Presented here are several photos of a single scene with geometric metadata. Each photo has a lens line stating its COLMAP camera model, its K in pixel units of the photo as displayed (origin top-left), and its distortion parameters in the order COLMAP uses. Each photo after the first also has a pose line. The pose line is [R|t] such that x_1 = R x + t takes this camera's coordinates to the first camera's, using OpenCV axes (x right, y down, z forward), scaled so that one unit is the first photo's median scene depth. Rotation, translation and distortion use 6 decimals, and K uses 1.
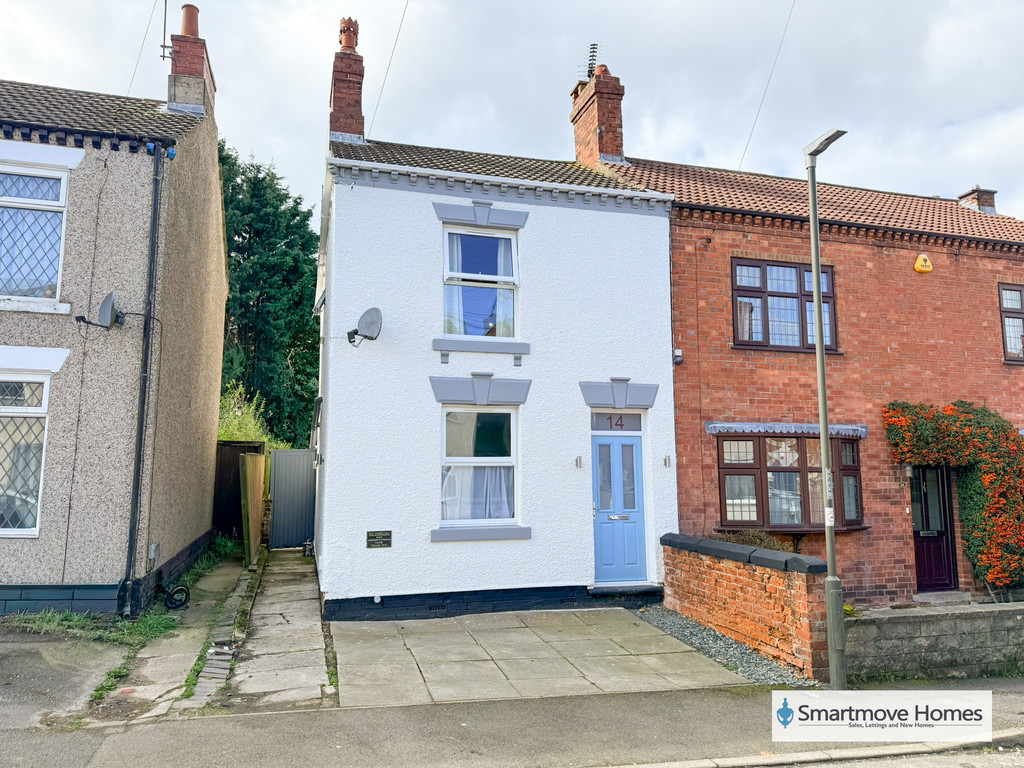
lens RADIAL K [[713.9, 0, 512.0], [0, 713.9, 384.0], [0, 0, 1]] dist [0.156371, -0.310387]
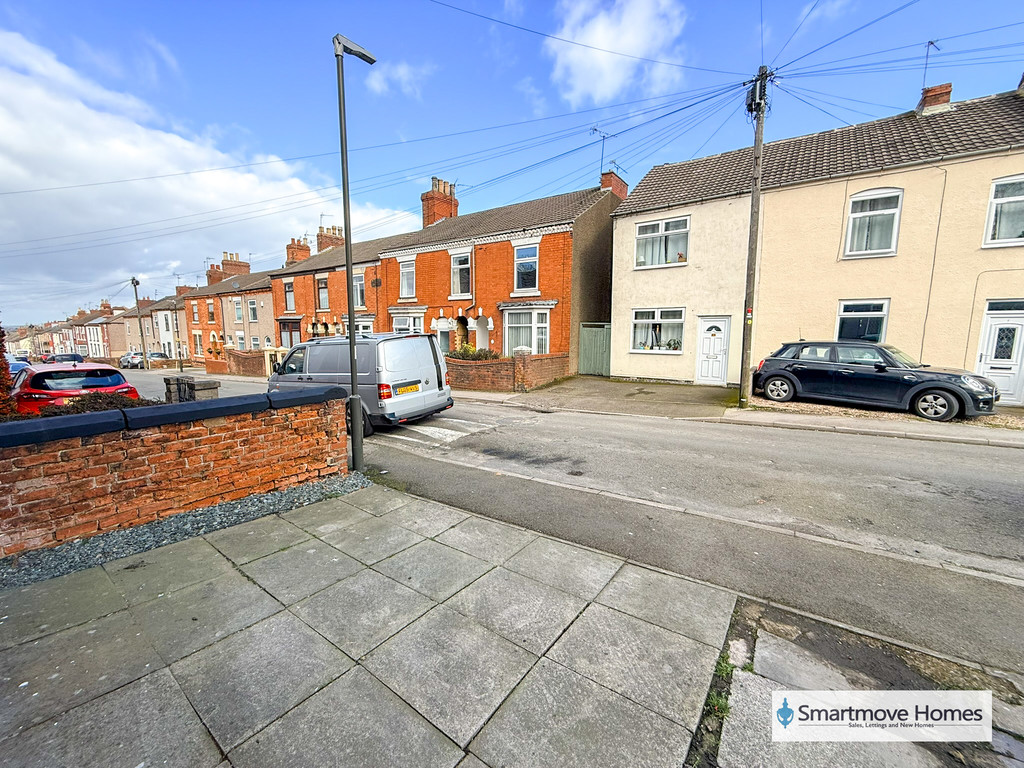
lens RADIAL K [[407.0, 0, 508.9], [0, 407.0, 382.8], [0, 0, 1]] dist [-0.000323, 0.000096]
pose [[-0.622743, -0.105928, 0.775223, -0.232018], [-0.106228, 0.993066, 0.050361, 0.116316], [-0.775182, -0.050989, -0.629677, 0.857401]]
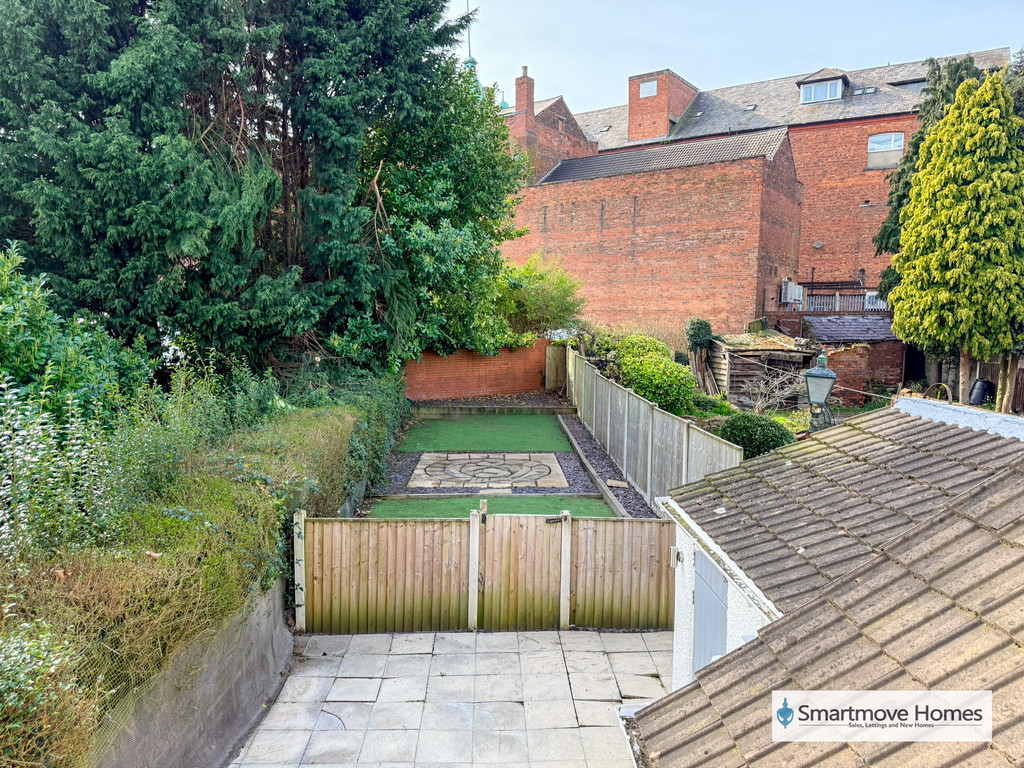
lens RADIAL K [[717.7, 0, 512.0], [0, 717.7, 384.0], [0, 0, 1]] dist [0.100277, -0.115606]
pose [[0.974006, 0.038524, -0.223223, -0.308245], [0.012582, 0.974711, 0.223114, -0.032213], [0.226173, -0.220123, 0.948890, 1.669277]]
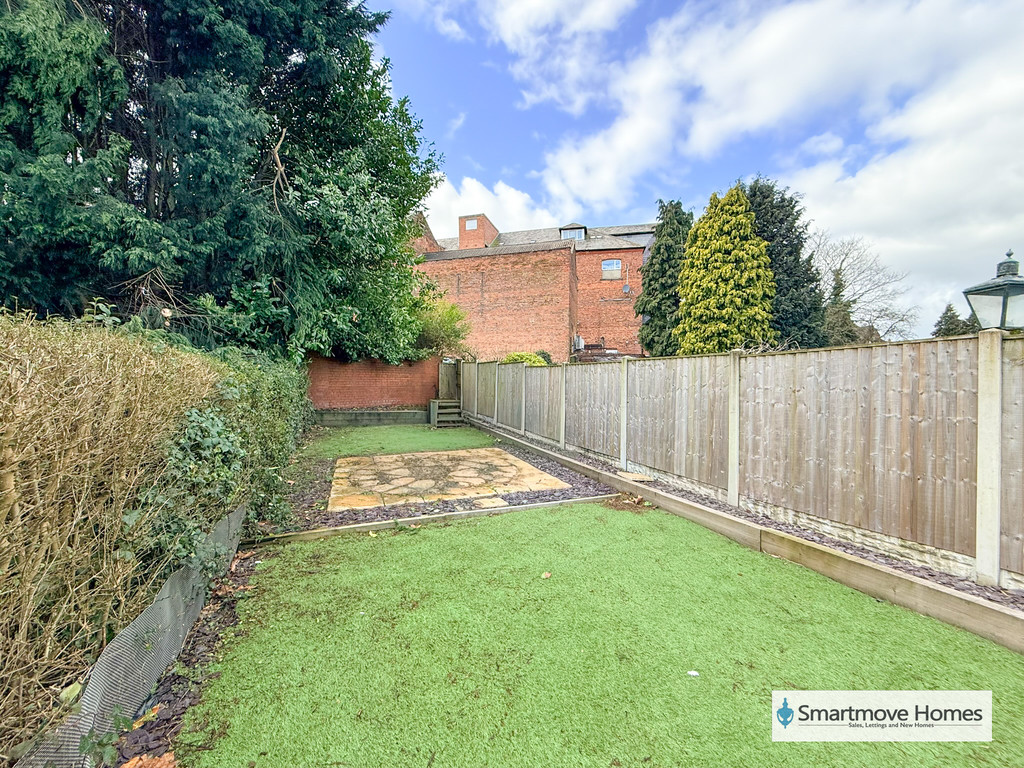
lens RADIAL K [[407.0, 0, 508.9], [0, 407.0, 382.8], [0, 0, 1]] dist [-0.000323, 0.000096]
pose [[0.993746, 0.012503, 0.110961, -0.646639], [-0.026564, 0.991654, 0.126161, 0.252466], [-0.108458, -0.128319, 0.985785, 2.416787]]
